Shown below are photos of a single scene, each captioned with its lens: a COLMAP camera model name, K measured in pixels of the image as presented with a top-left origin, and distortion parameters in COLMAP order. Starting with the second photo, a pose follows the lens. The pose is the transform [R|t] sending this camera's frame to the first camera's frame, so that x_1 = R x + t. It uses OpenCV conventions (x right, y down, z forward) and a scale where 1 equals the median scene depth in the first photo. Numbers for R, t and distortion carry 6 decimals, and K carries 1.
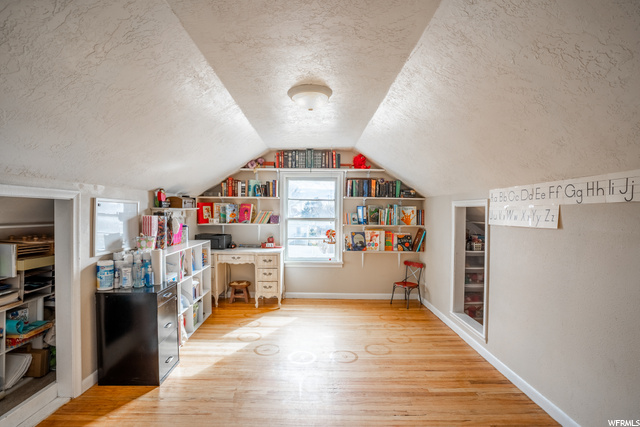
lens RADIAL K [[310.0, 0, 320.0], [0, 310.0, 214.1], [0, 0, 1]] dist [-0.003500, -0.000226]
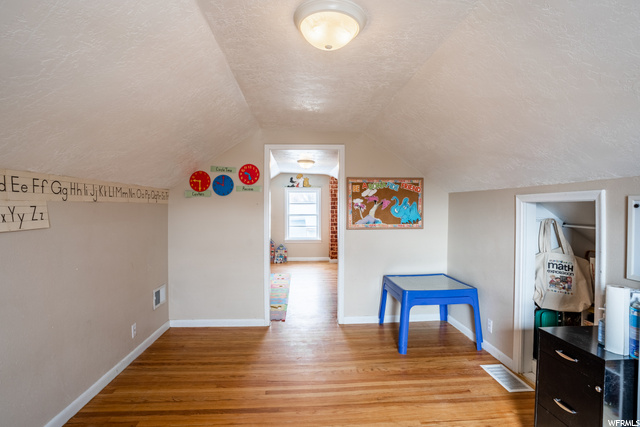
lens RADIAL K [[310.0, 0, 320.1], [0, 310.0, 212.3], [0, 0, 1]] dist [-0.003500, -0.000226]
pose [[-0.998308, -0.010910, -0.057109, 0.015324], [-0.012134, 0.999703, 0.021139, -0.025703], [0.056861, 0.021796, -0.998144, 1.991489]]
